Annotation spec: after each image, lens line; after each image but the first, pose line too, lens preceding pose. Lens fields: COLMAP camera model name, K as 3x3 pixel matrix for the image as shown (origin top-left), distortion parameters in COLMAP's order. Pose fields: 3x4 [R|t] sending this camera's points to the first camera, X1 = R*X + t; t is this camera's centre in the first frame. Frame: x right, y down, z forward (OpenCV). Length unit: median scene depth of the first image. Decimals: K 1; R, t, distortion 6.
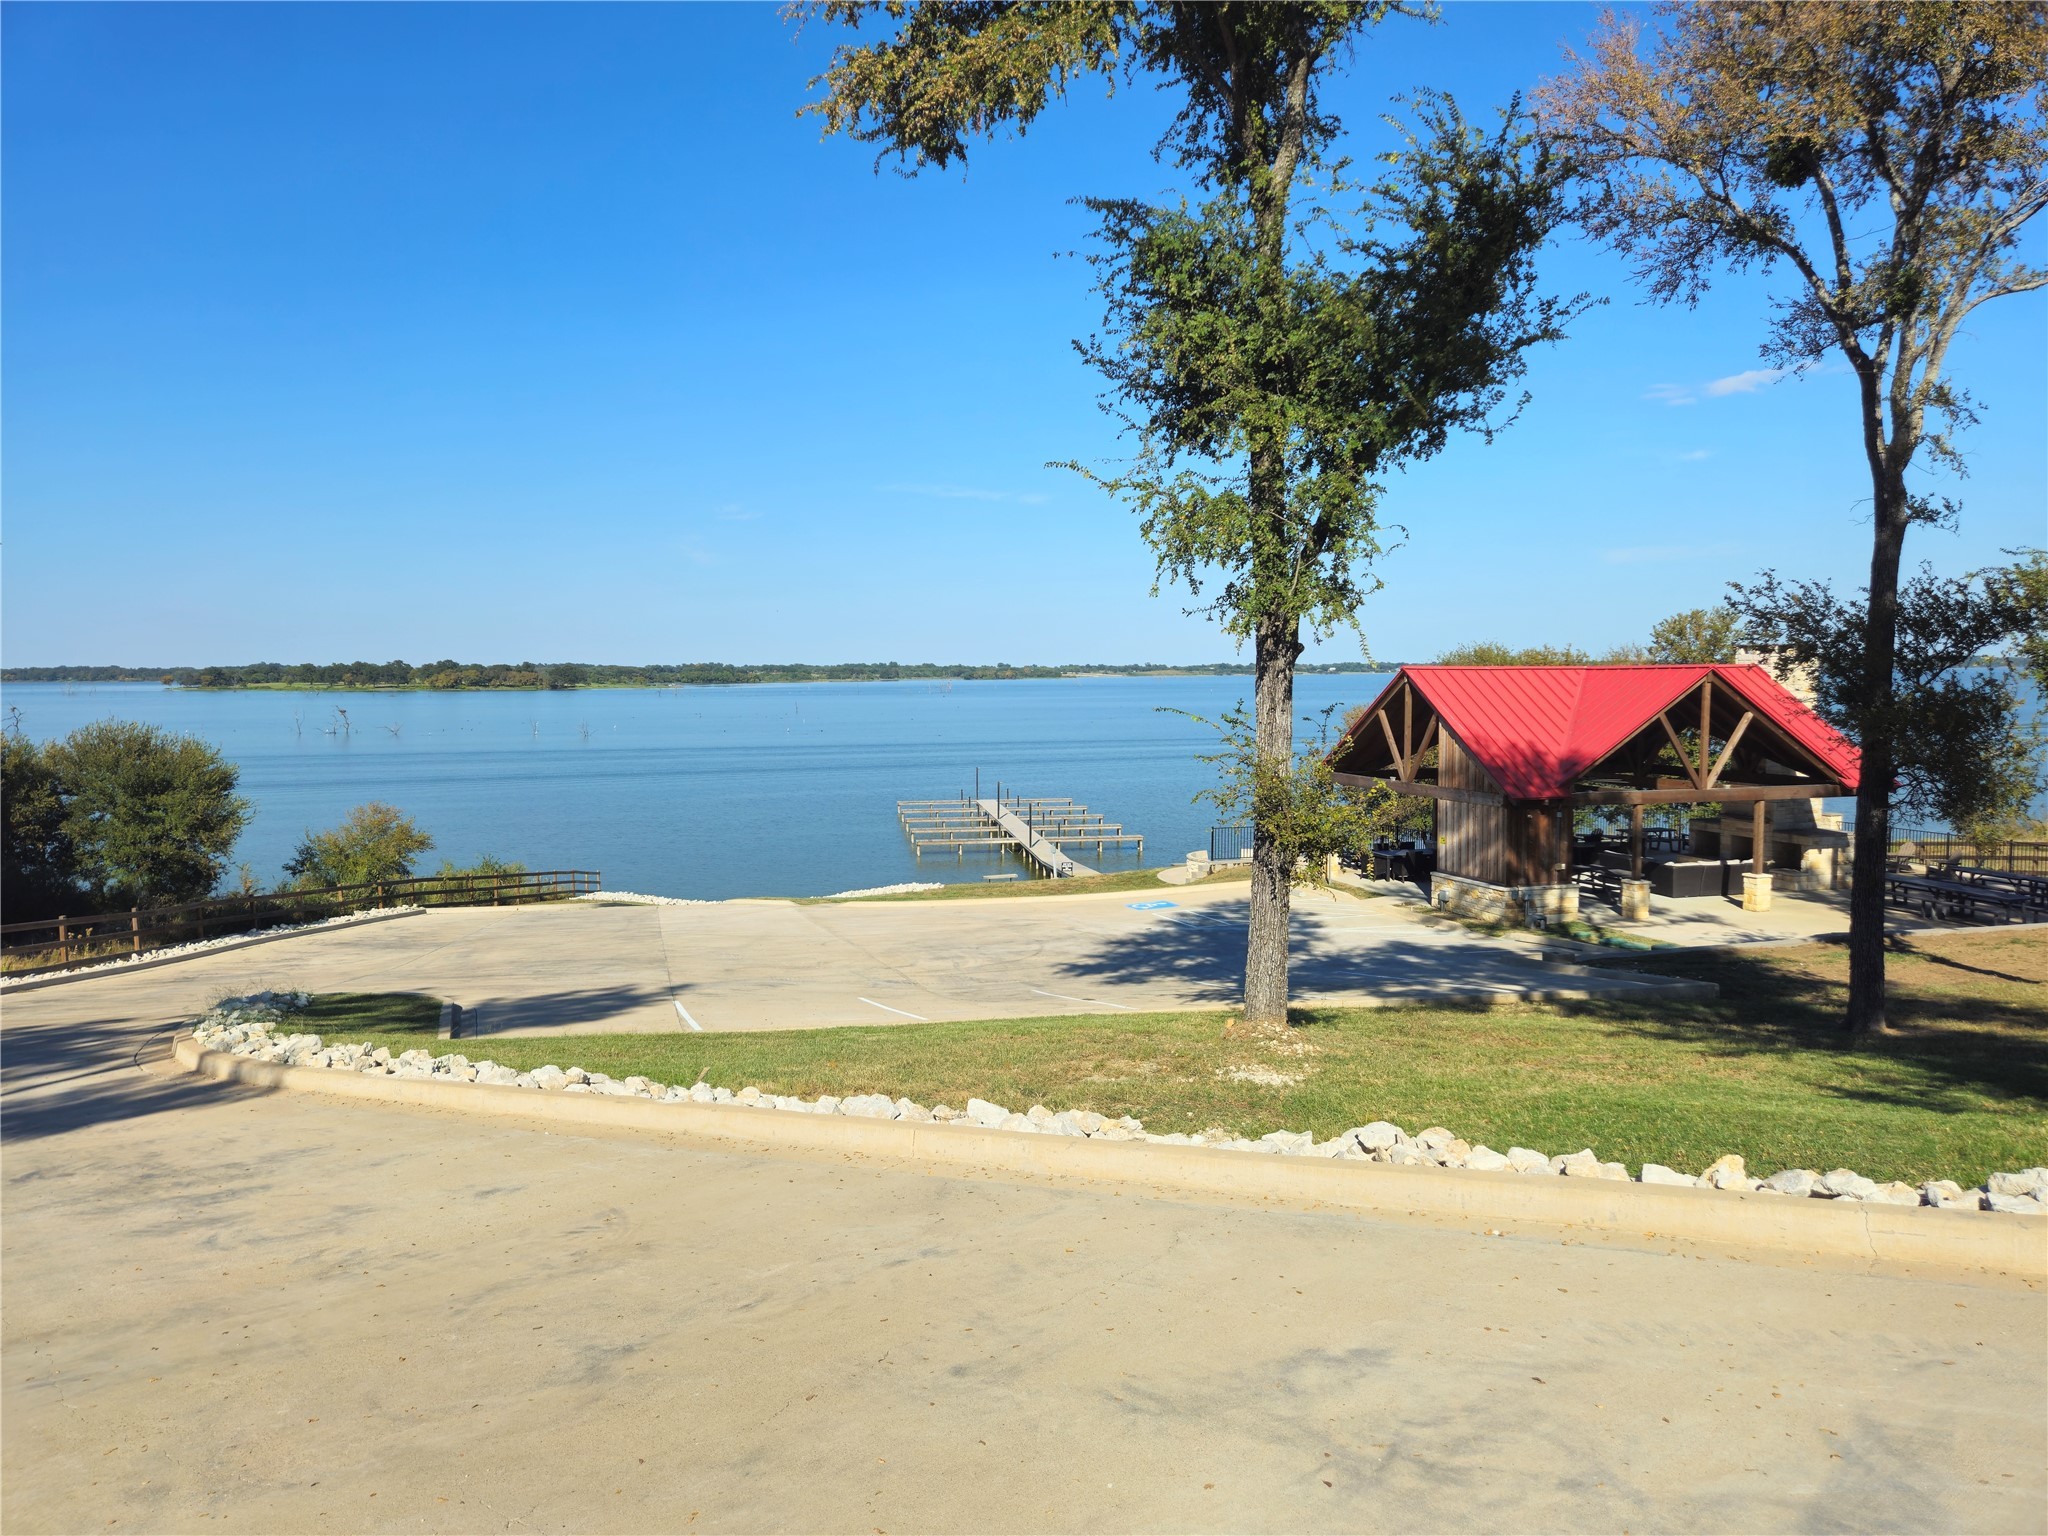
lens RADIAL K [[1393.1, 0, 1024.0], [0, 1393.1, 768.0], [0, 0, 1]] dist [0.061165, -0.005460]
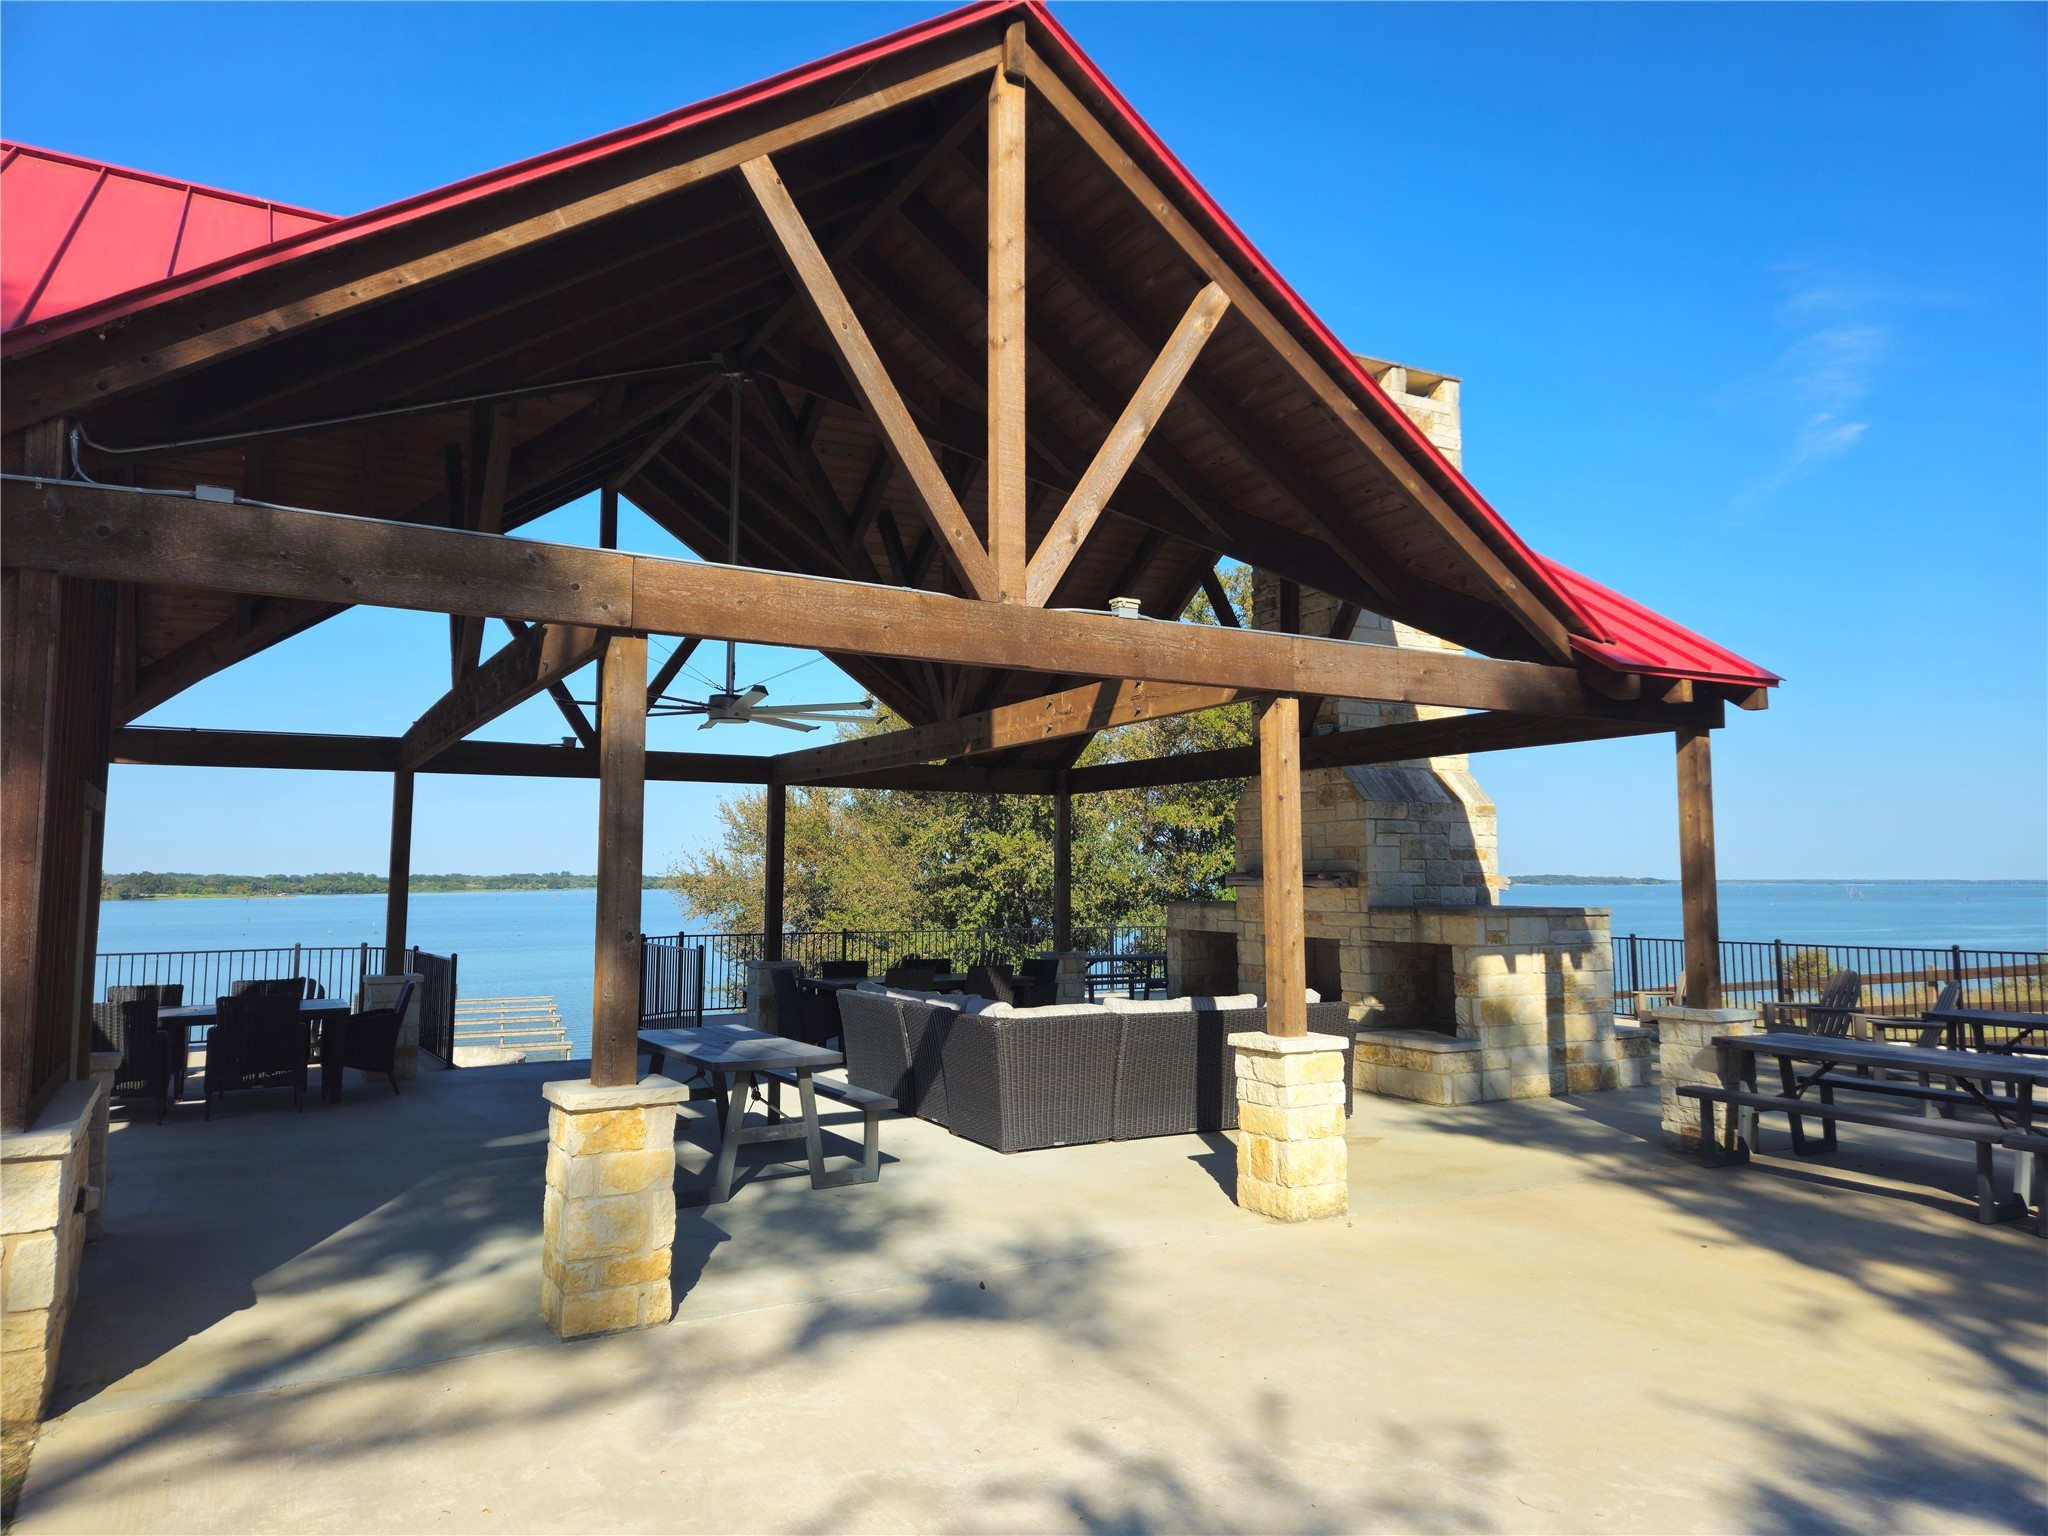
lens RADIAL K [[1398.6, 0, 1023.4], [0, 1398.6, 735.2], [0, 0, 1]] dist [0.088443, -0.075156]
pose [[0.976200, 0.028797, 0.214951, 0.529181], [0.007563, 0.986022, -0.166443, 0.080236], [-0.216740, 0.164107, 0.962337, 0.973134]]
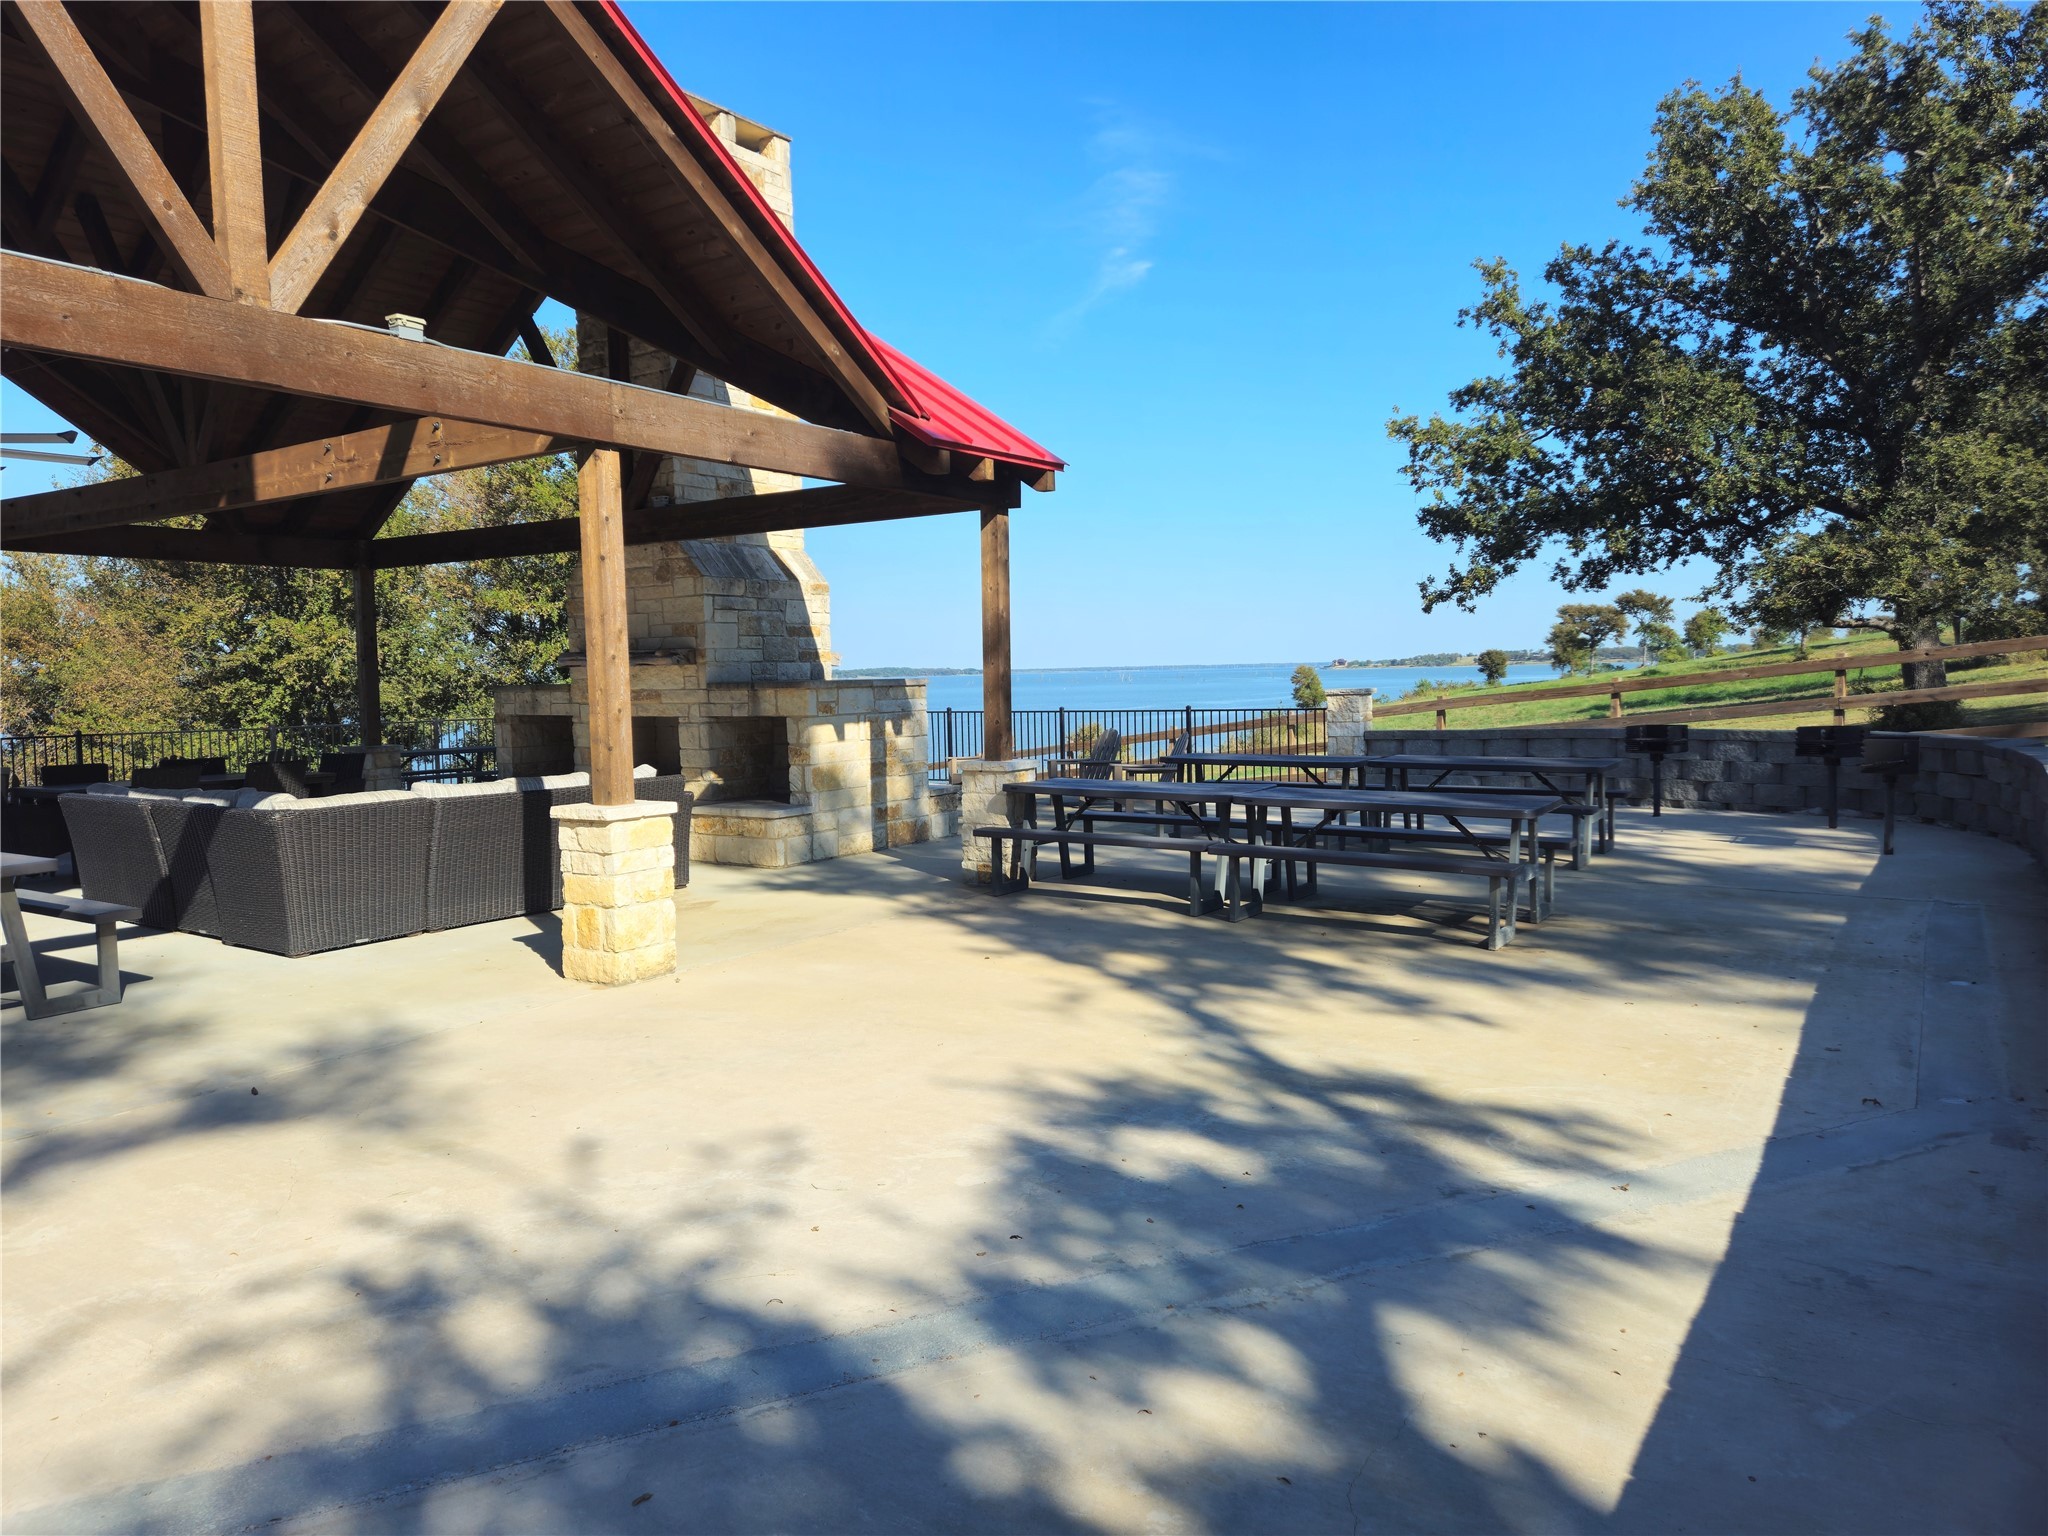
lens RADIAL K [[1398.6, 0, 1023.4], [0, 1398.6, 735.2], [0, 0, 1]] dist [0.088443, -0.075156]
pose [[0.781978, -0.040469, 0.621990, 0.533344], [0.053961, 0.998539, -0.002872, 0.083715], [-0.620965, 0.035809, 0.783020, 0.975511]]
